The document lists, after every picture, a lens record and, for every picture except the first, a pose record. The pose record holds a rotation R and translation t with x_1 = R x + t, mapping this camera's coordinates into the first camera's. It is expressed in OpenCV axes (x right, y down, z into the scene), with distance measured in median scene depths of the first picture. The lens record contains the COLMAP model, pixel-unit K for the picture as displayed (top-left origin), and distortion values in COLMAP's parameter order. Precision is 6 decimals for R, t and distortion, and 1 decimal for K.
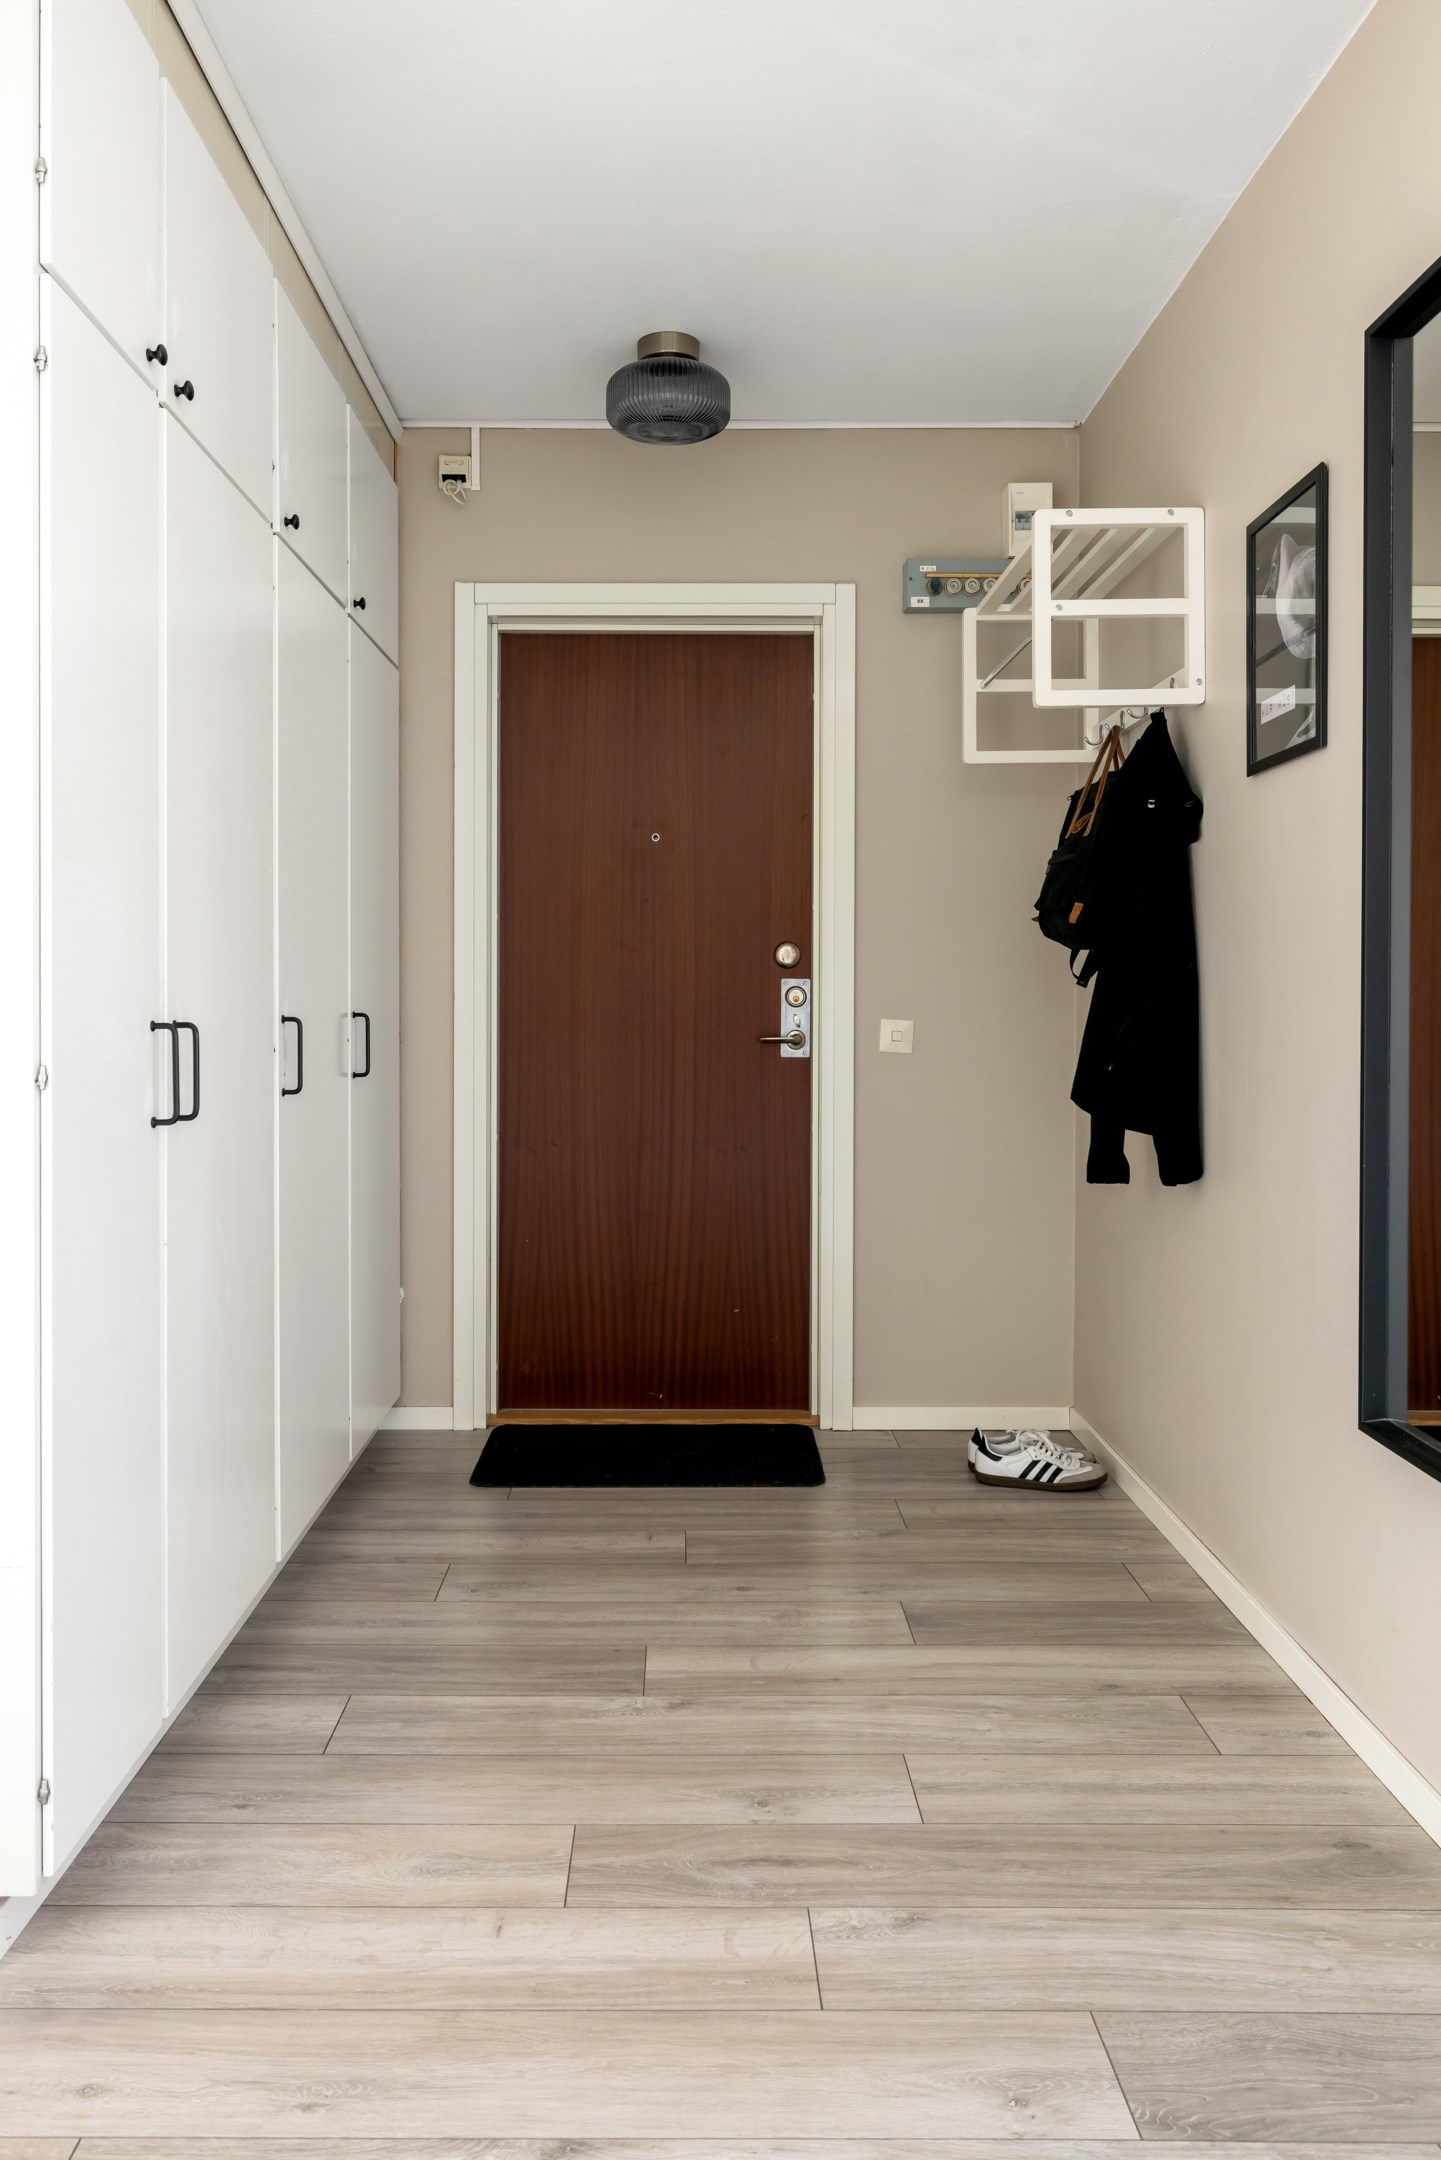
lens RADIAL K [[1601.3, 0, 673.3], [0, 1601.3, 1009.1], [0, 0, 1]] dist [-0.000189, 0.004917]
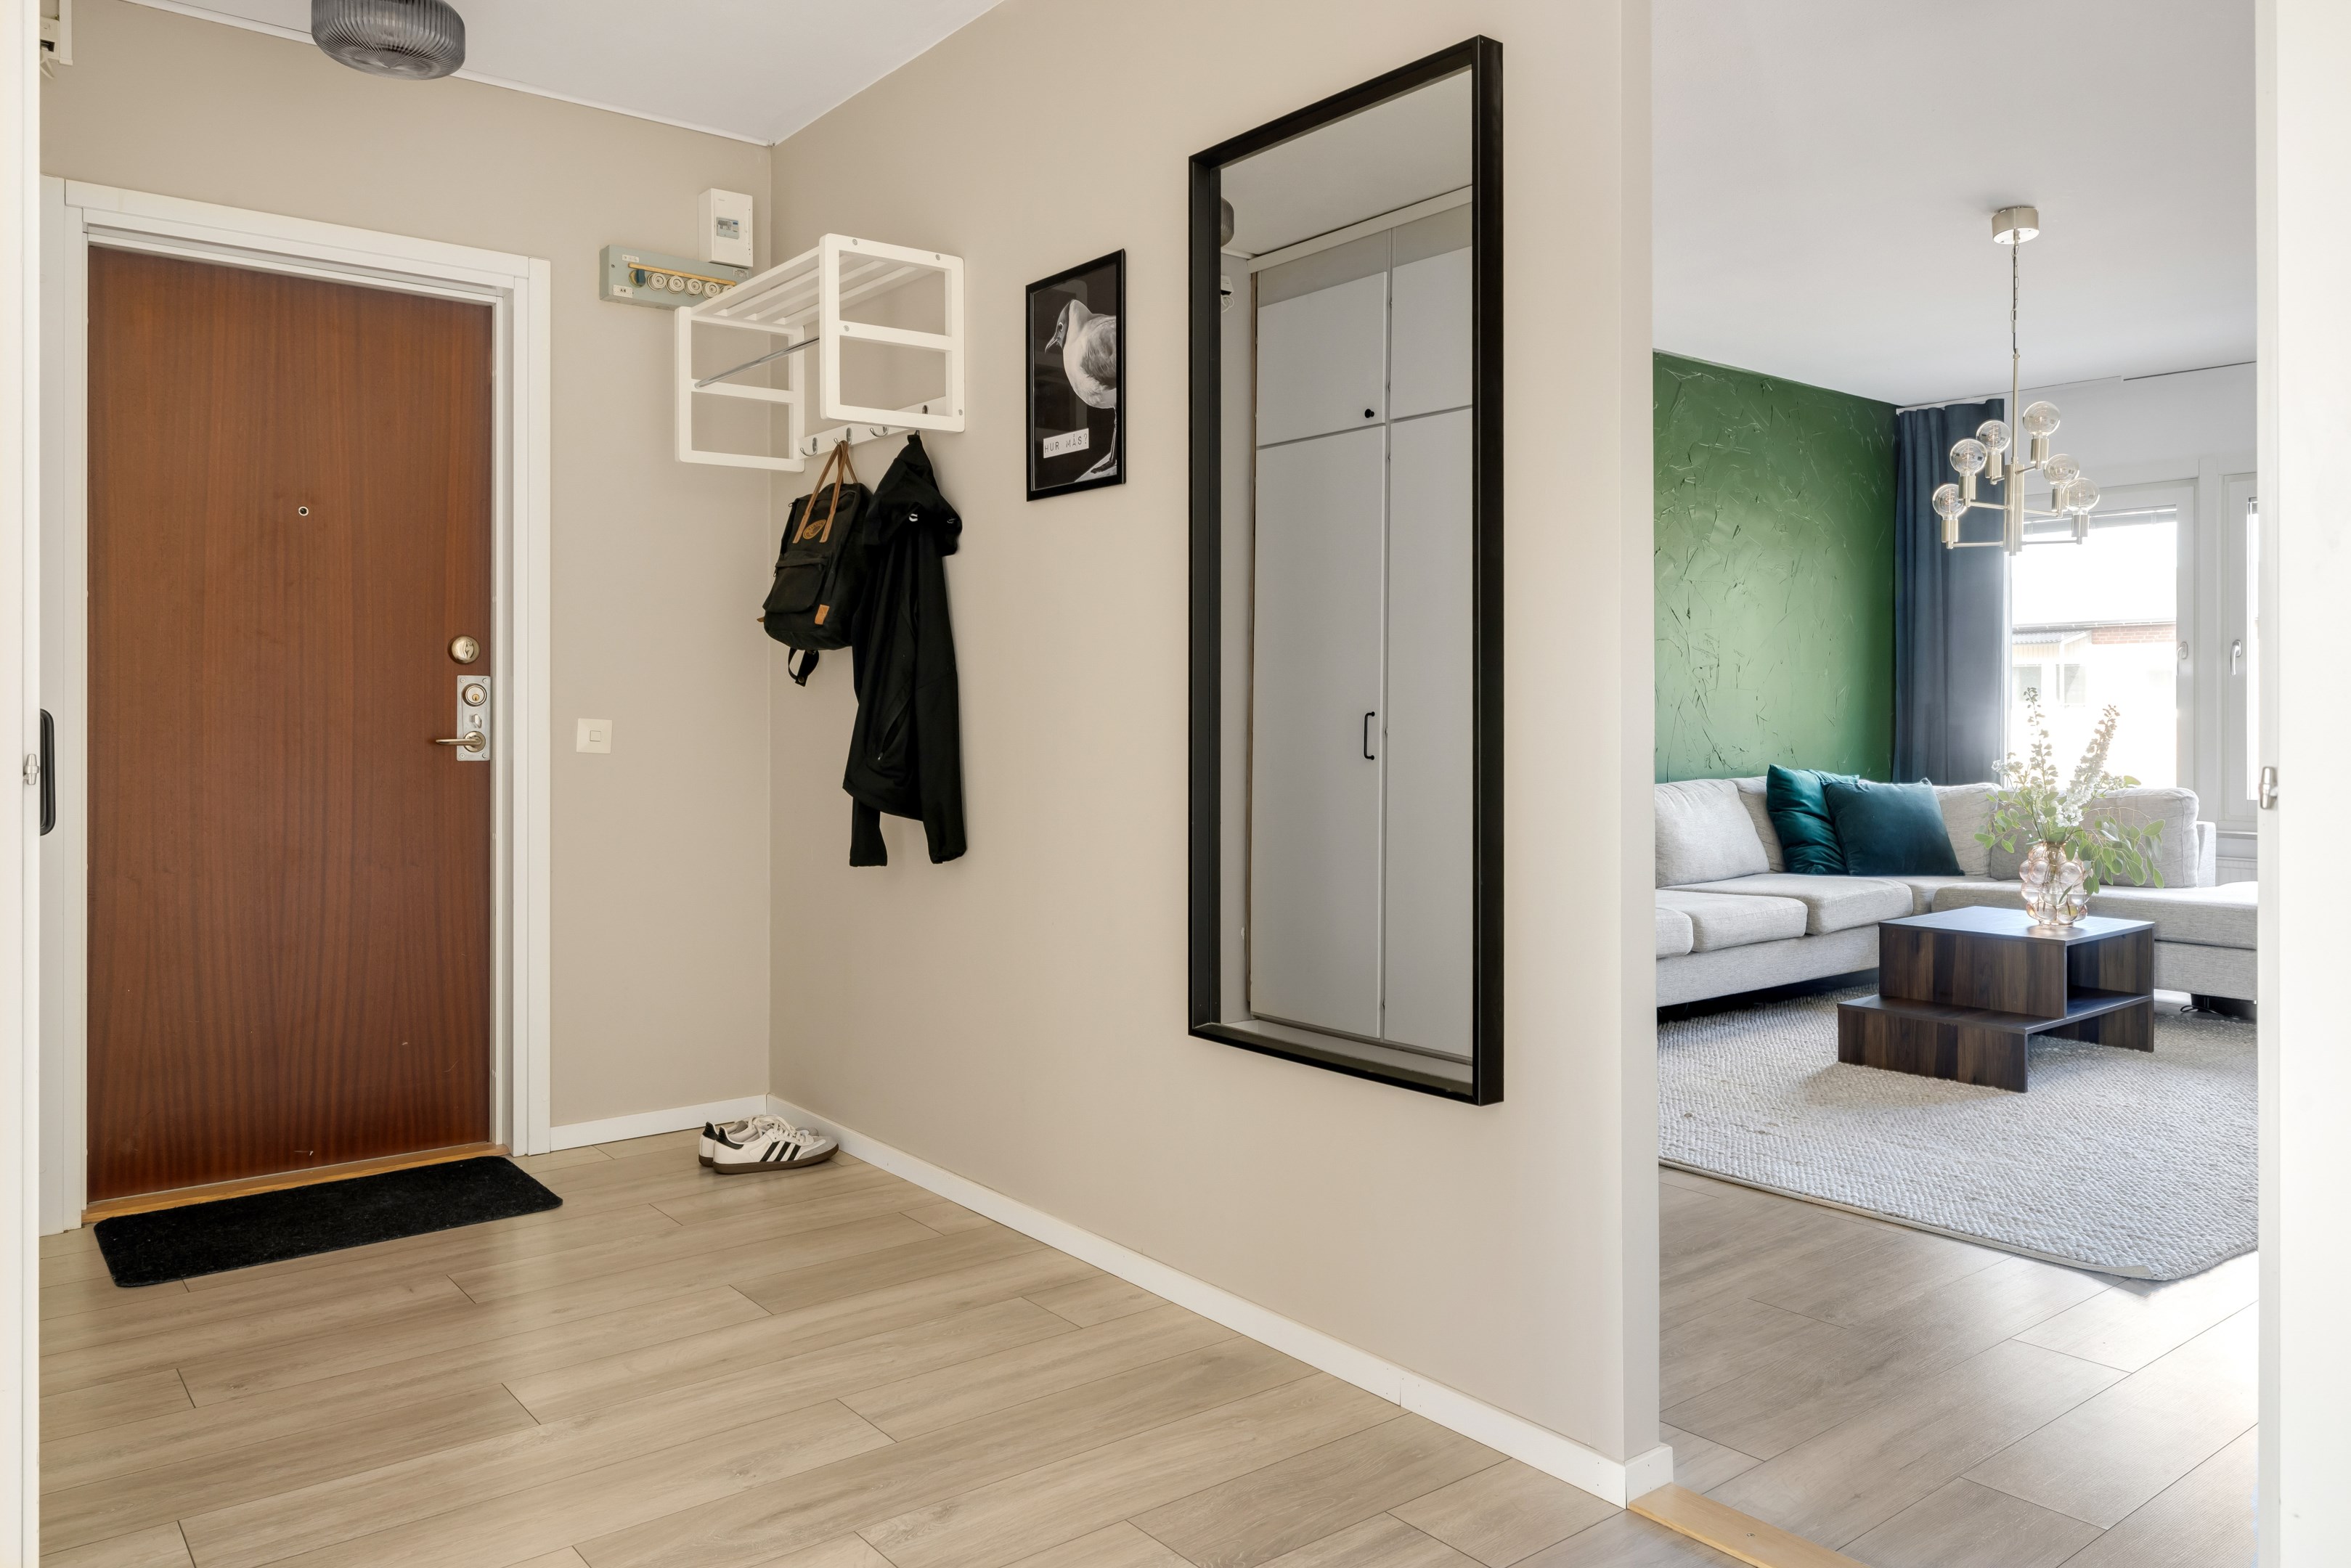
lens RADIAL K [[1653.9, 0, 1195.8], [0, 1653.9, 712.4], [0, 0, 1]] dist [-0.002483, 0.004109]
pose [[0.777266, -0.001965, 0.629170, -0.258350], [0.006210, 0.999970, -0.004549, 0.011918], [-0.629142, 0.007443, 0.777255, -0.003824]]
